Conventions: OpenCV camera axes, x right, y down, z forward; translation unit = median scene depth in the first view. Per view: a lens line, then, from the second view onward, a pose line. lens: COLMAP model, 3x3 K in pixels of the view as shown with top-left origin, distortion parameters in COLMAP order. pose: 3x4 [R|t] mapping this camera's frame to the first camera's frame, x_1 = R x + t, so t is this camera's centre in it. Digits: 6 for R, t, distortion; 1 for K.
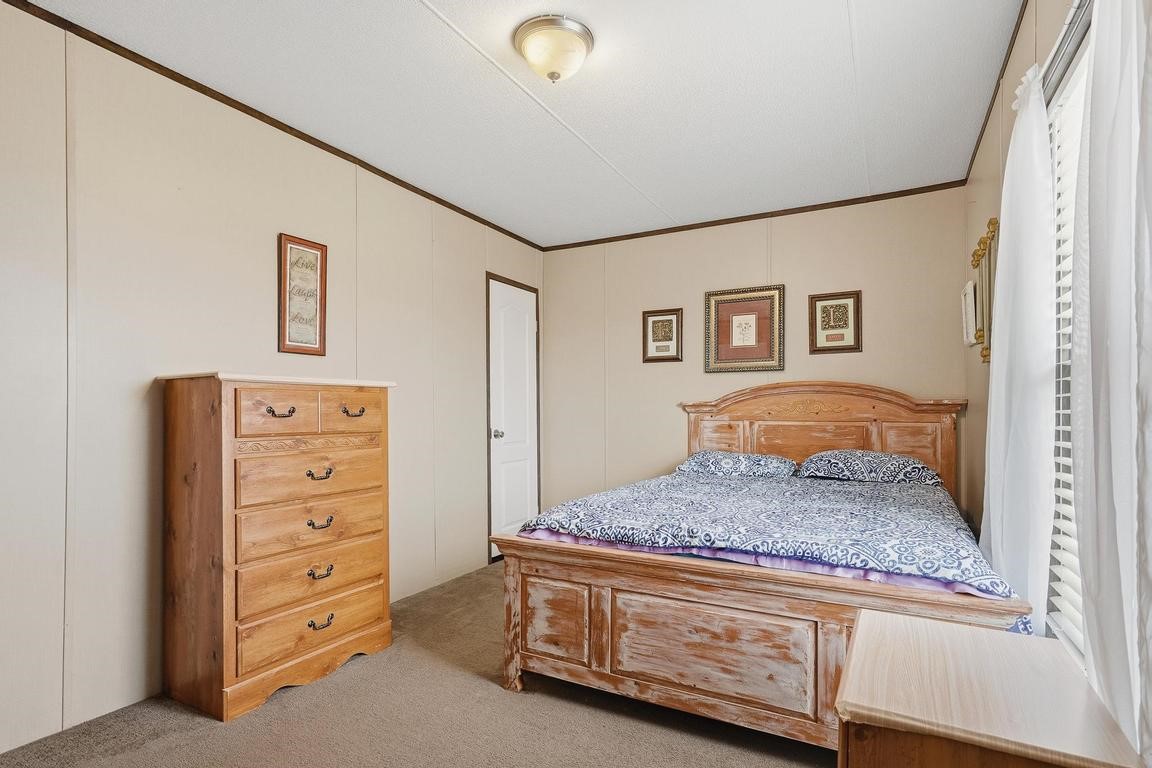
lens RADIAL K [[574.0, 0, 573.0], [0, 574.0, 411.5], [0, 0, 1]] dist [-0.002769, -0.000543]
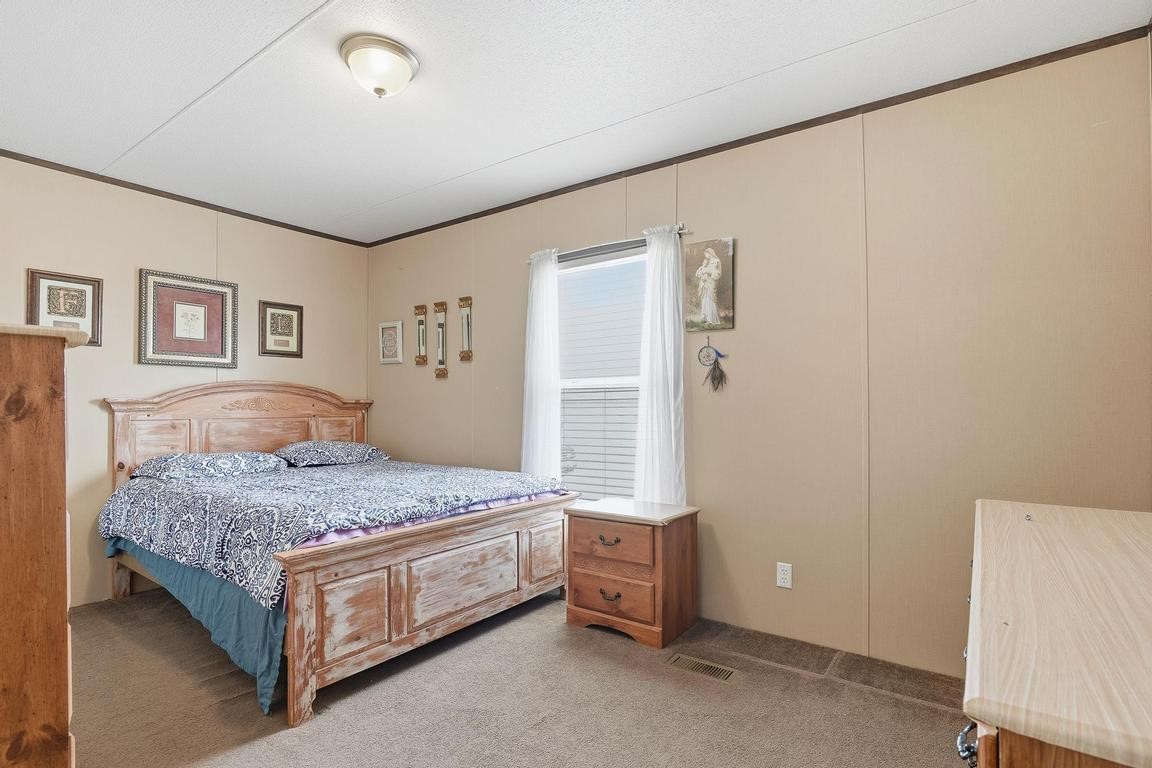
lens RADIAL K [[574.0, 0, 573.0], [0, 574.0, 411.5], [0, 0, 1]] dist [-0.002769, -0.000543]
pose [[0.122648, -0.008275, 0.992416, -0.963704], [0.006008, 0.999953, 0.007595, -0.000225], [-0.992432, 0.005031, 0.122692, 0.489076]]
